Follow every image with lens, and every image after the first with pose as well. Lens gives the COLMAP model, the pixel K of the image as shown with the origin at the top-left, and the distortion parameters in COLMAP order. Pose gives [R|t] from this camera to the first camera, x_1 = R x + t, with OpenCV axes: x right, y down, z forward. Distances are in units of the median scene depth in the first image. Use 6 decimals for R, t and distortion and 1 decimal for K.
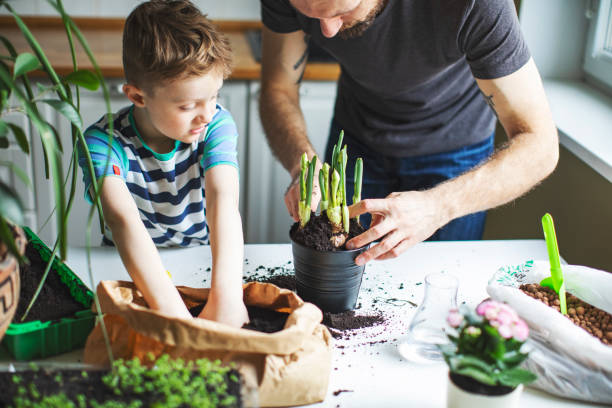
lens RADIAL K [[902.7, 0, 306.0], [0, 902.7, 204.0], [0, 0, 1]] dist [-0.201470, 0.421449]
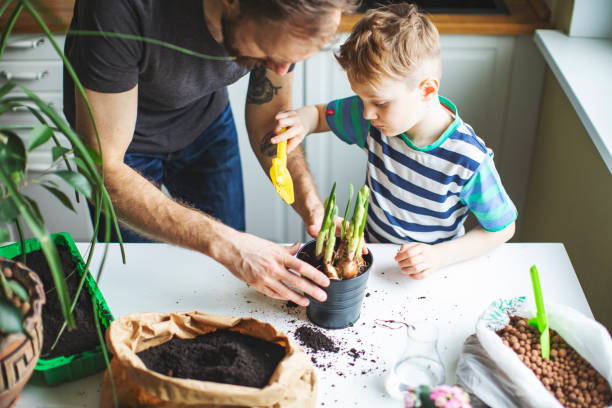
lens RADIAL K [[902.7, 0, 306.0], [0, 902.7, 204.0], [0, 0, 1]] dist [-0.201470, 0.421449]
pose [[0.989871, 0.034938, -0.137600, 0.162019], [-0.006680, 0.979633, 0.200687, -0.292690], [0.141809, -0.197736, 0.969944, -0.037558]]
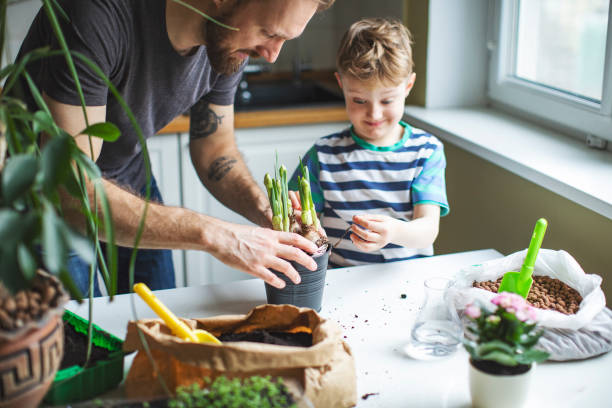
lens RADIAL K [[902.7, 0, 306.0], [0, 902.7, 204.0], [0, 0, 1]] dist [-0.201470, 0.421449]
pose [[0.981883, -0.096970, 0.162794, -0.186243], [0.106998, 0.992792, -0.053988, 0.028740], [-0.156385, 0.070428, 0.985182, -0.073949]]
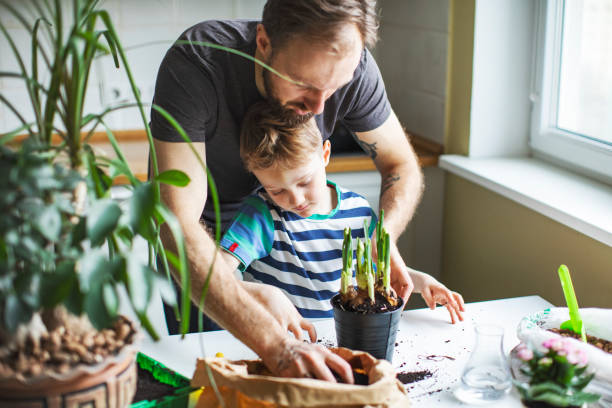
lens RADIAL K [[902.7, 0, 306.0], [0, 902.7, 204.0], [0, 0, 1]] dist [-0.201470, 0.421449]
pose [[0.987894, -0.077424, 0.134427, -0.231654], [0.092229, 0.989902, -0.107645, 0.028630], [-0.124736, 0.118740, 0.985059, -0.123011]]
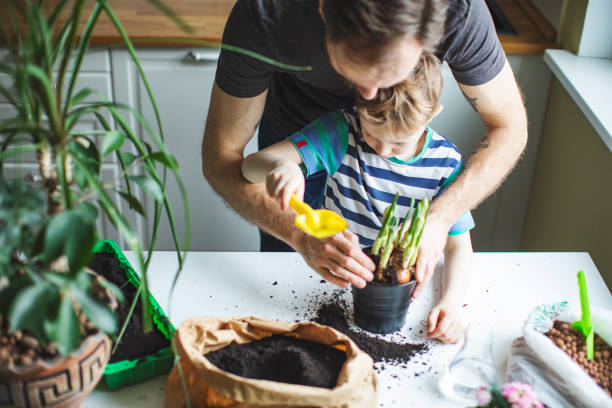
lens RADIAL K [[902.7, 0, 306.0], [0, 902.7, 204.0], [0, 0, 1]] dist [-0.201470, 0.421449]
pose [[0.996056, 0.038451, -0.079959, 0.018772], [-0.023670, 0.983710, 0.178199, -0.281201], [0.085509, -0.175604, 0.980740, -0.093627]]
